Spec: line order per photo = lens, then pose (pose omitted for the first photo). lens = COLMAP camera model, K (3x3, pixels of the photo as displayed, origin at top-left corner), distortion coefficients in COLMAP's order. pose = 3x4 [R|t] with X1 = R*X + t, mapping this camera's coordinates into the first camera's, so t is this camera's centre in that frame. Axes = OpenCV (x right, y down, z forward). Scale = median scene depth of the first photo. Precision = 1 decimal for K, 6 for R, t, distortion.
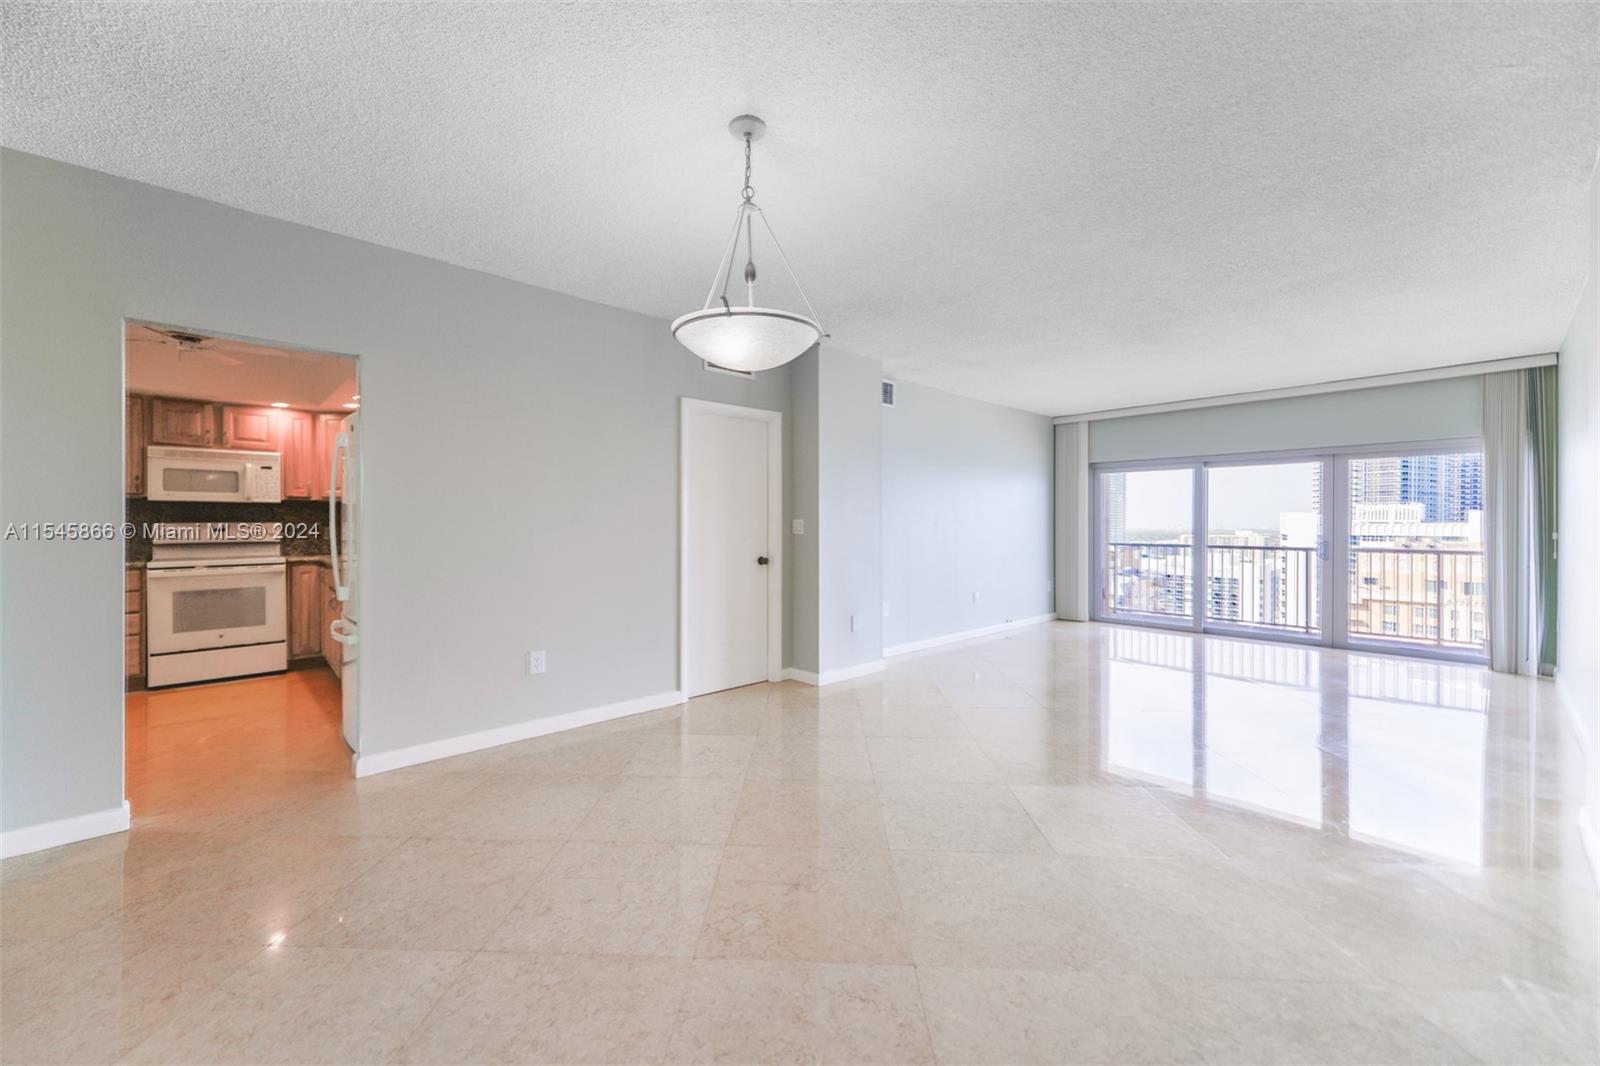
lens RADIAL K [[631.9, 0, 794.8], [0, 631.9, 526.0], [0, 0, 1]] dist [0.007145, -0.000017]
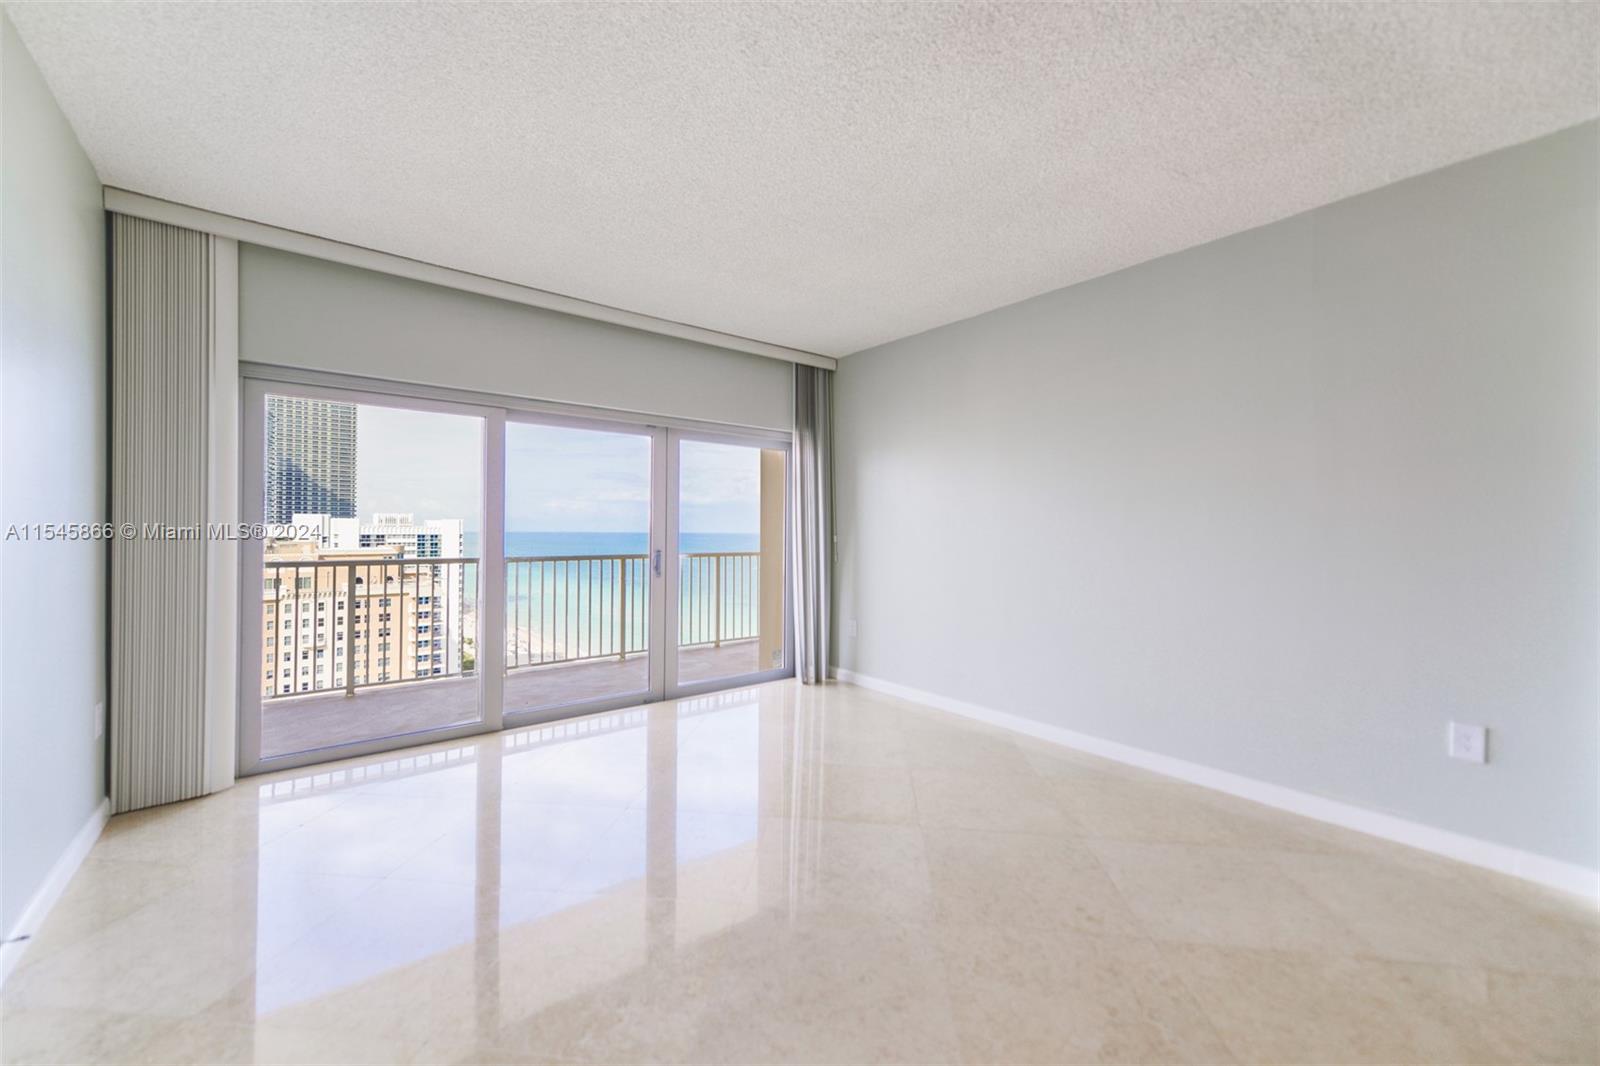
lens RADIAL K [[635.5, 0, 801.0], [0, 635.5, 527.3], [0, 0, 1]] dist [0.013657, -0.000147]
pose [[0.068891, 0.003544, 0.997618, 0.162028], [-0.003963, 0.999987, -0.003279, 0.001353], [-0.997616, -0.003728, 0.068904, 0.900281]]
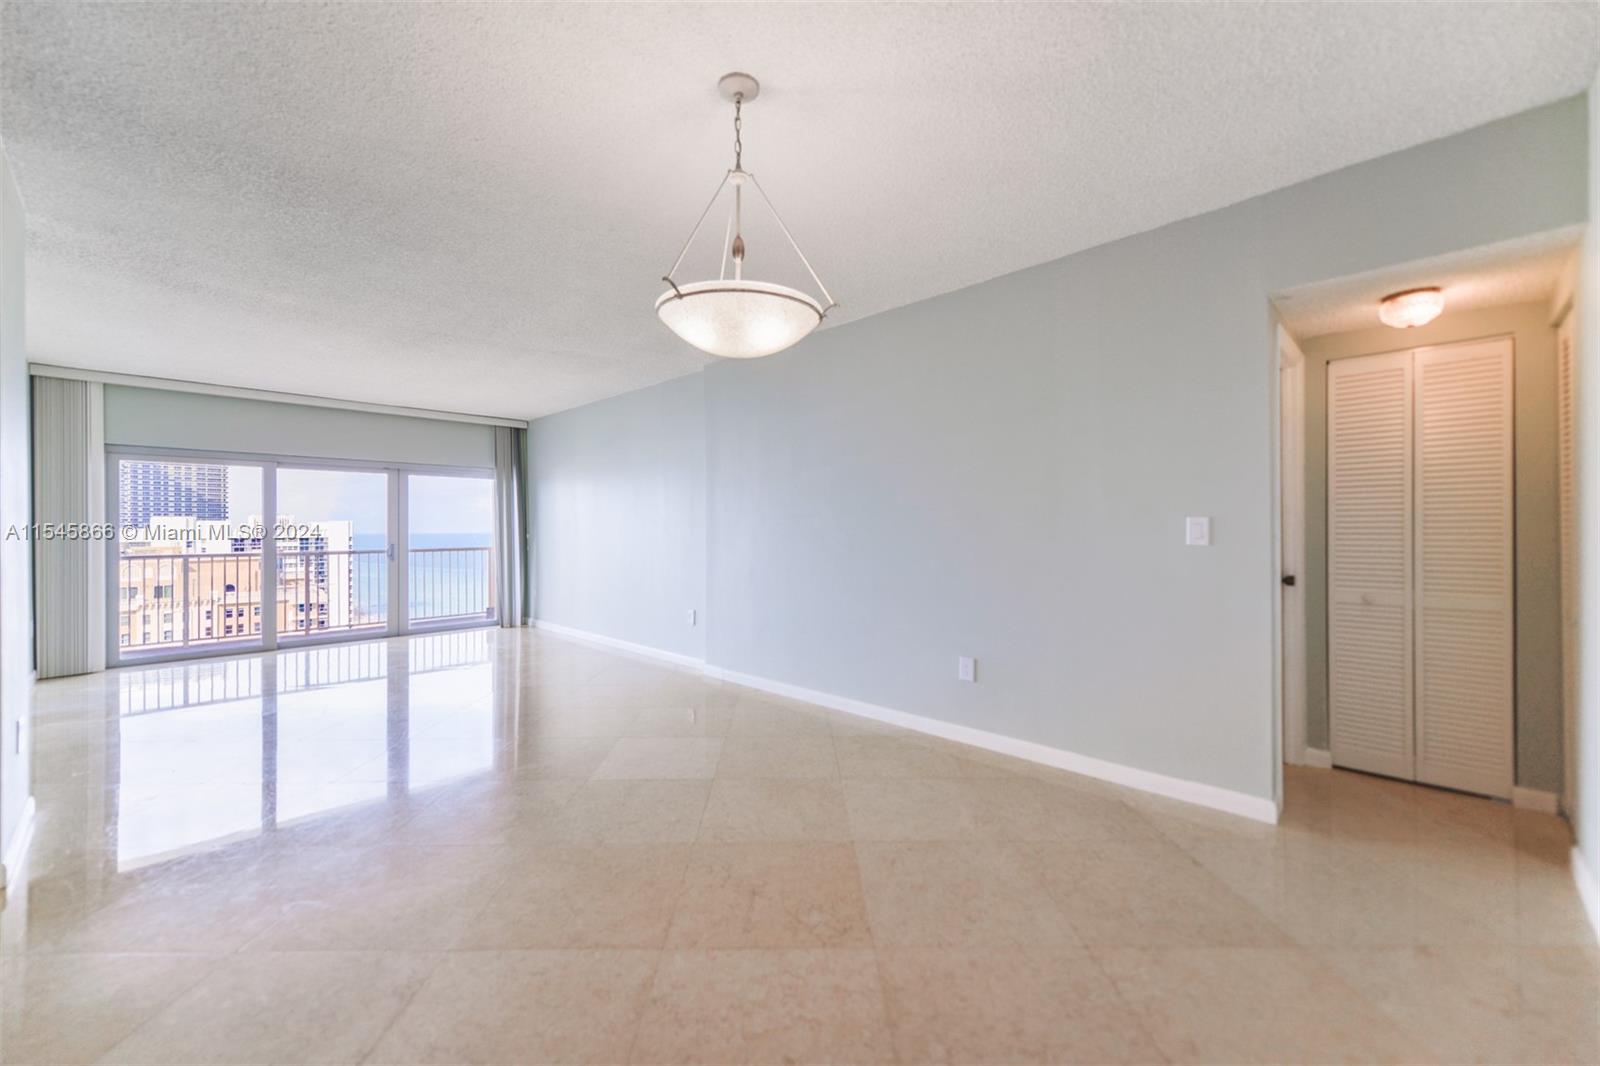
lens RADIAL K [[631.9, 0, 794.8], [0, 631.9, 526.0], [0, 0, 1]] dist [0.007145, -0.000017]
pose [[-0.051053, 0.001348, 0.998695, -0.383887], [0.007232, 0.999973, -0.000980, -0.001932], [-0.998670, 0.007172, -0.051062, 0.381032]]
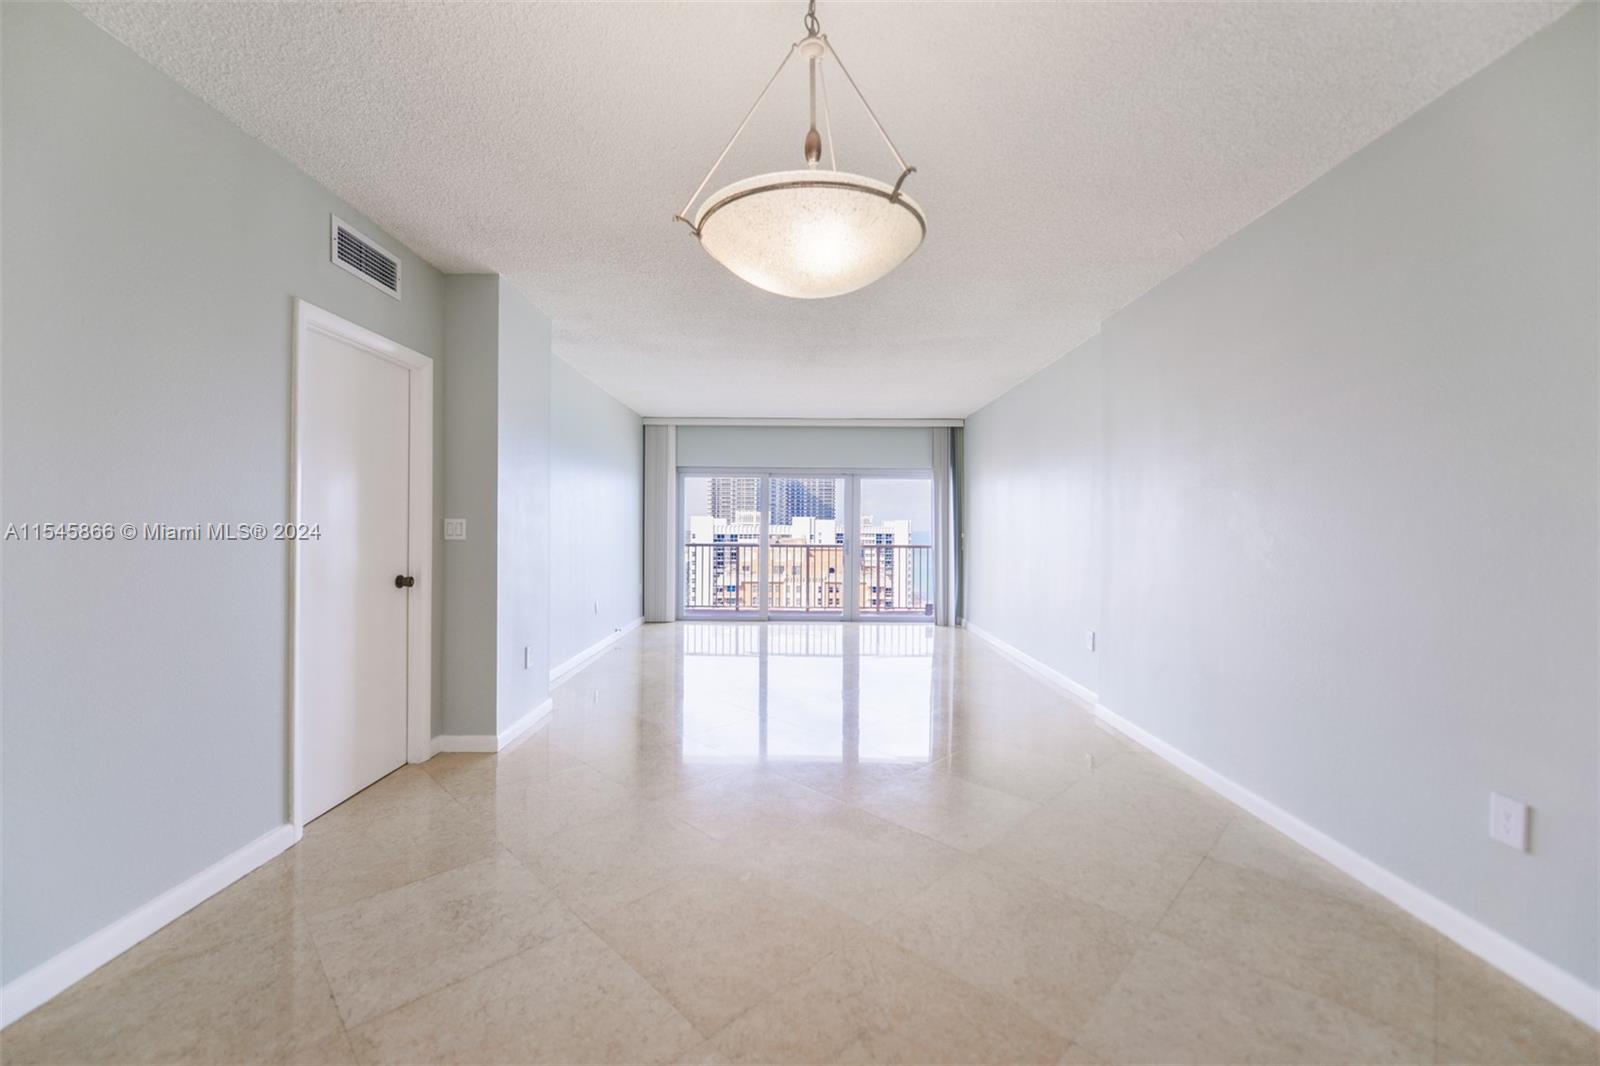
lens RADIAL K [[637.6, 0, 794.6], [0, 637.6, 528.3], [0, 0, 1]] dist [-0.006564, -0.000271]
pose [[0.676733, 0.001701, 0.736227, -0.224359], [-0.004359, 0.999989, 0.001696, -0.001918], [-0.736216, -0.004357, 0.676733, 0.222732]]
